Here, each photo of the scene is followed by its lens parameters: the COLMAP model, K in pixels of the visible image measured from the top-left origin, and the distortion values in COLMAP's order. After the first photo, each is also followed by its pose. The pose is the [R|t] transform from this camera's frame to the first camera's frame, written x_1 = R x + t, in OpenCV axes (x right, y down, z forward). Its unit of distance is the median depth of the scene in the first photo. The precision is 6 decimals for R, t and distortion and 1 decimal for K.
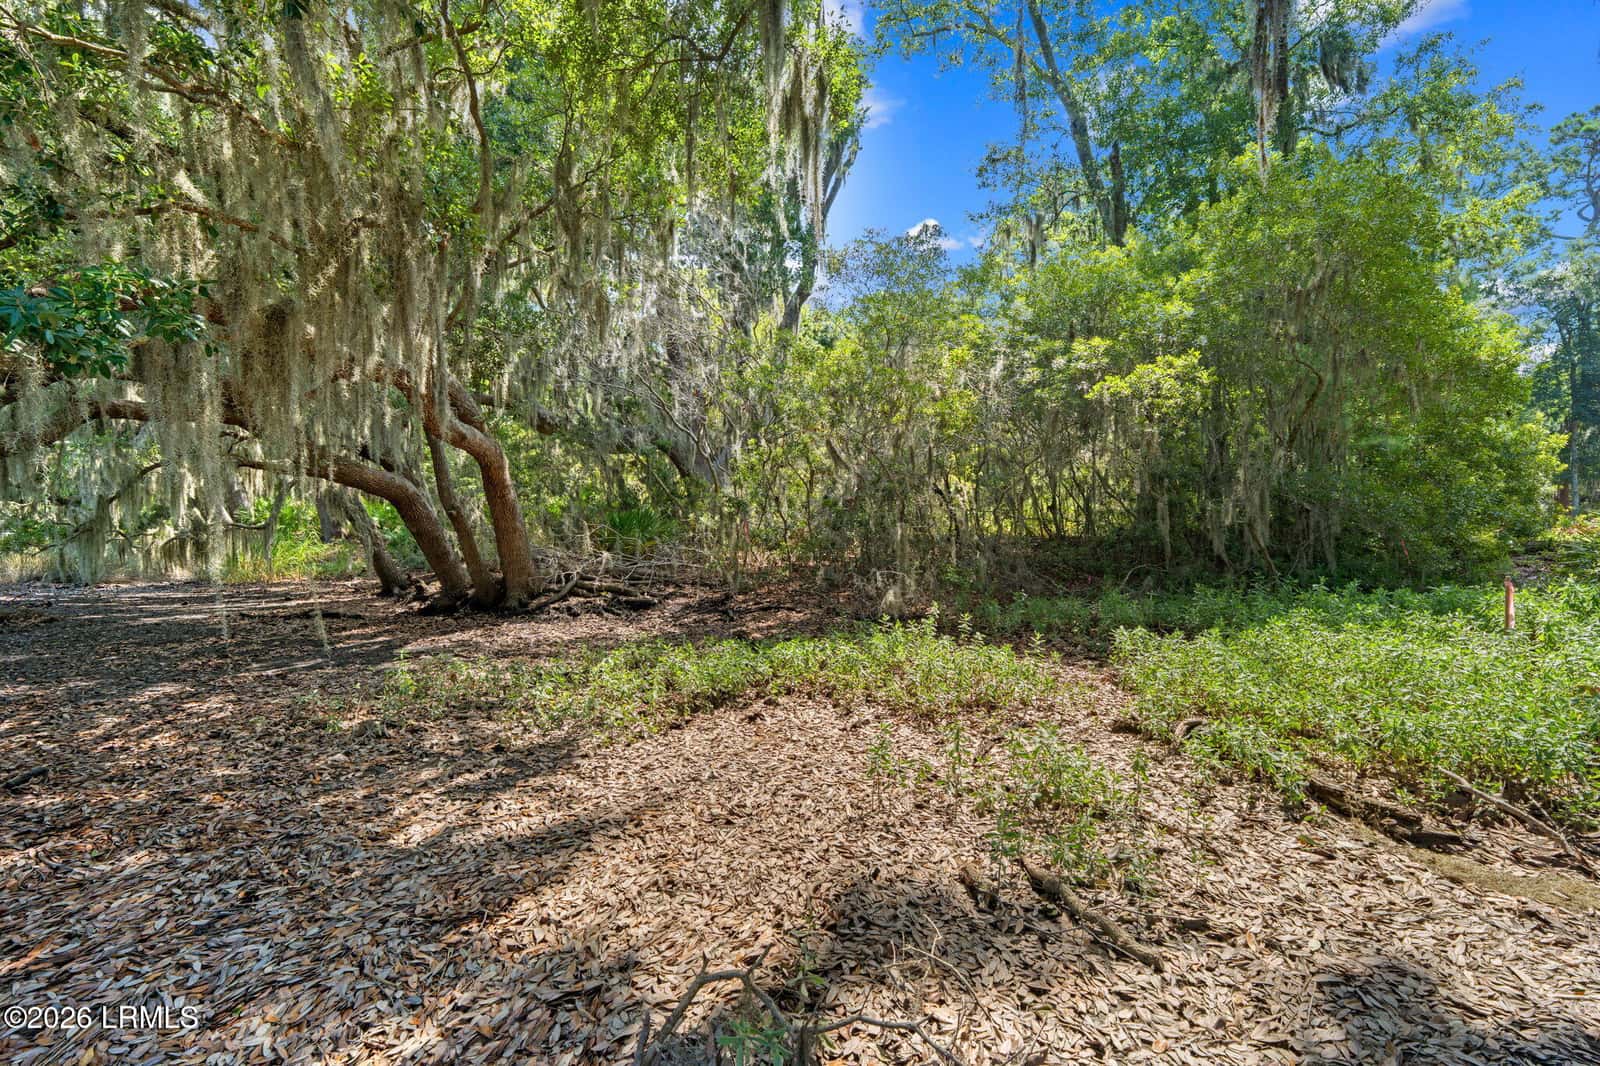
lens RADIAL K [[709.5, 0, 798.5], [0, 709.5, 525.2], [0, 0, 1]] dist [-0.001609, -0.000406]
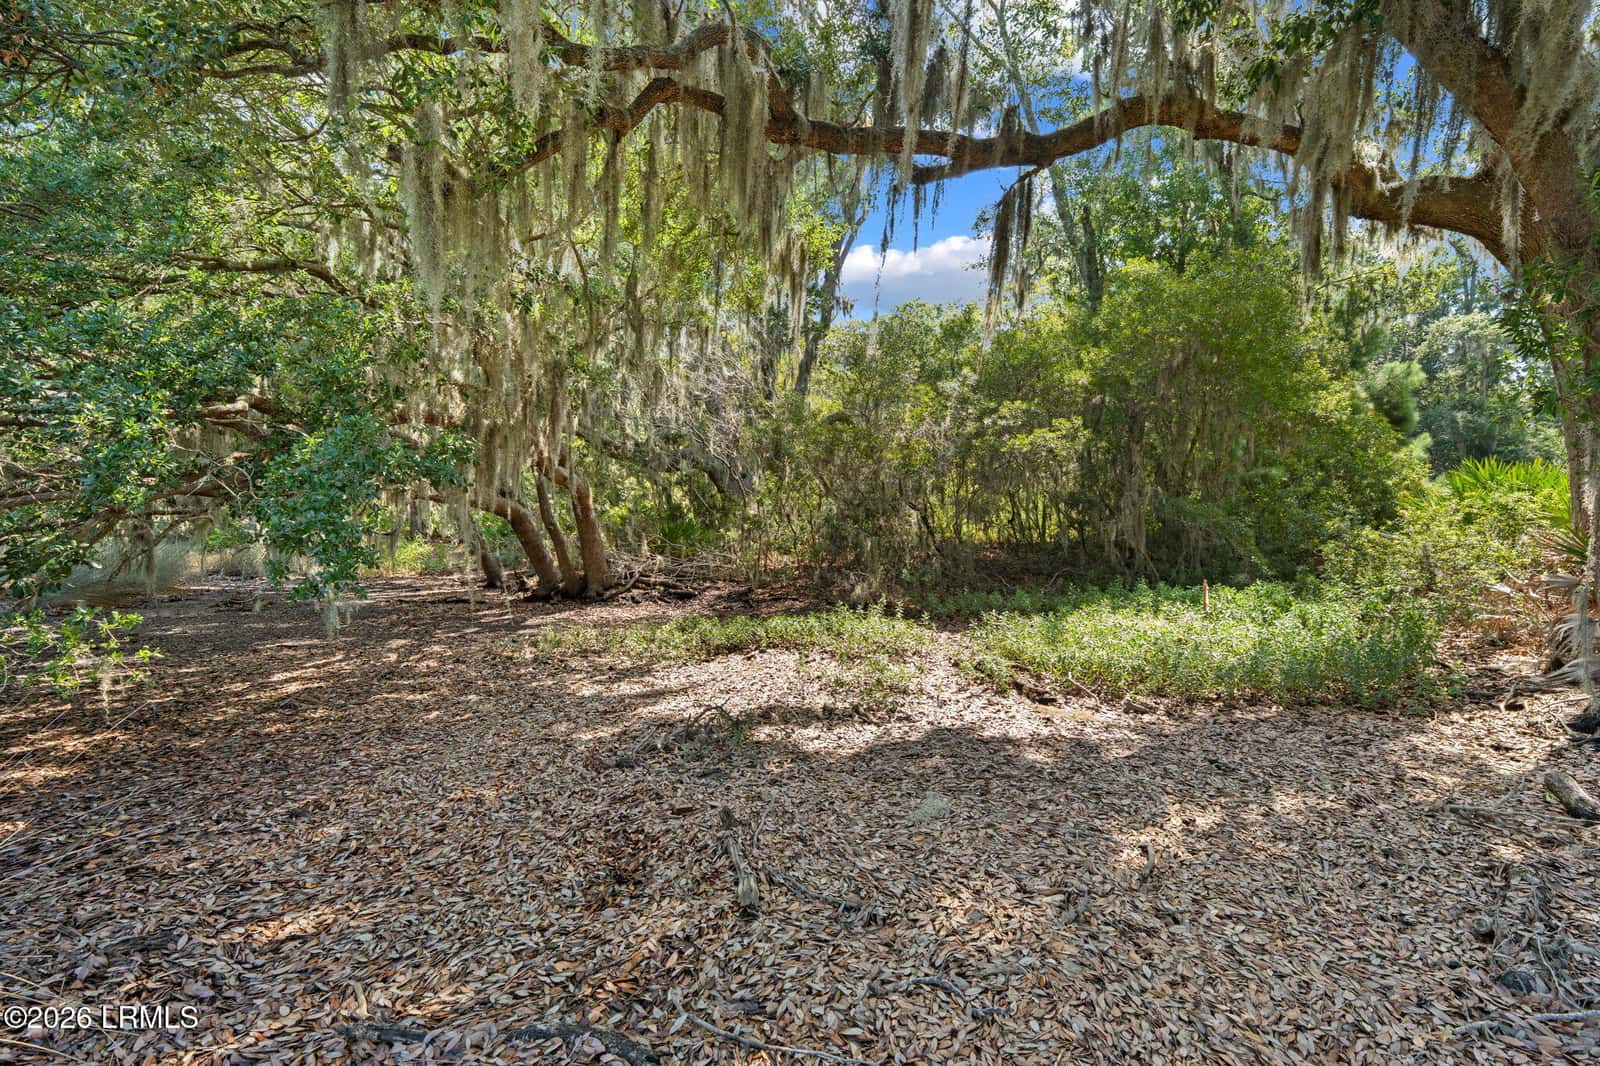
lens RADIAL K [[709.5, 0, 796.0], [0, 709.5, 534.0], [0, 0, 1]] dist [-0.001609, -0.000406]
pose [[0.998091, 0.003730, -0.061647, 0.073836], [-0.002698, 0.999855, 0.016807, -0.029117], [0.061701, -0.016609, 0.997956, -0.345172]]
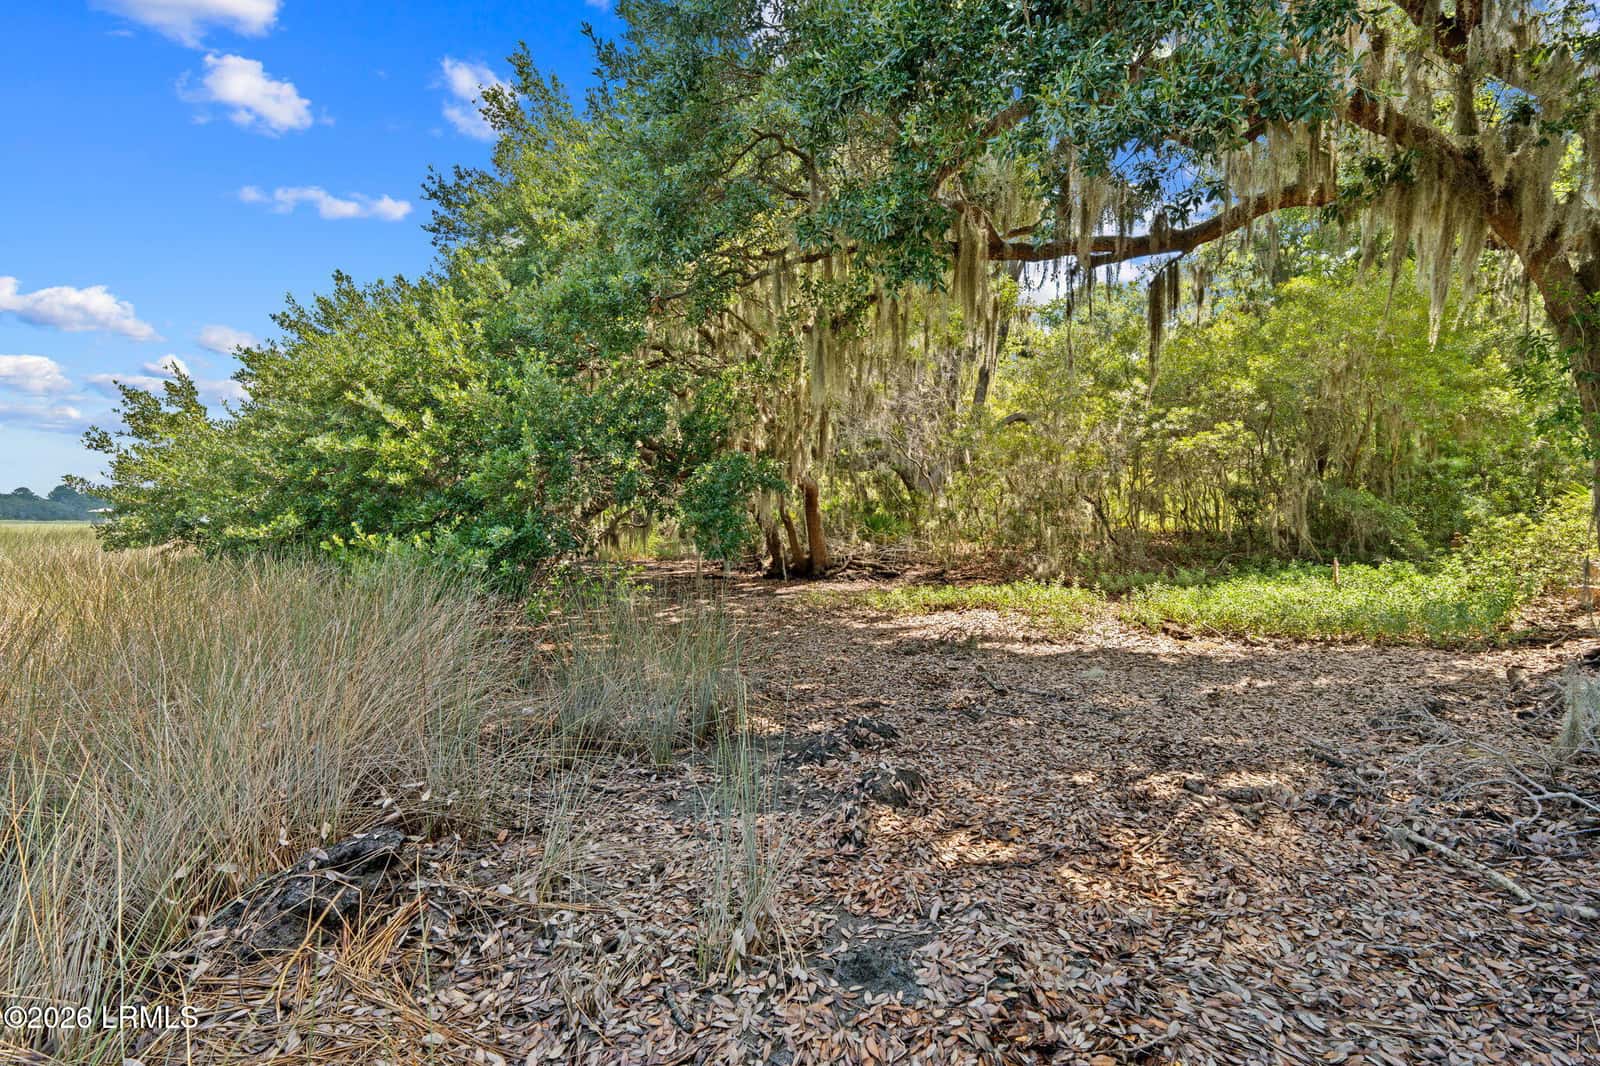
lens RADIAL K [[709.5, 0, 805.1], [0, 709.5, 533.2], [0, 0, 1]] dist [-0.001609, -0.000406]
pose [[0.960716, 0.002053, -0.277526, 0.046568], [0.005278, 0.999657, 0.025668, -0.029204], [0.277483, -0.026125, 0.960375, -0.668529]]
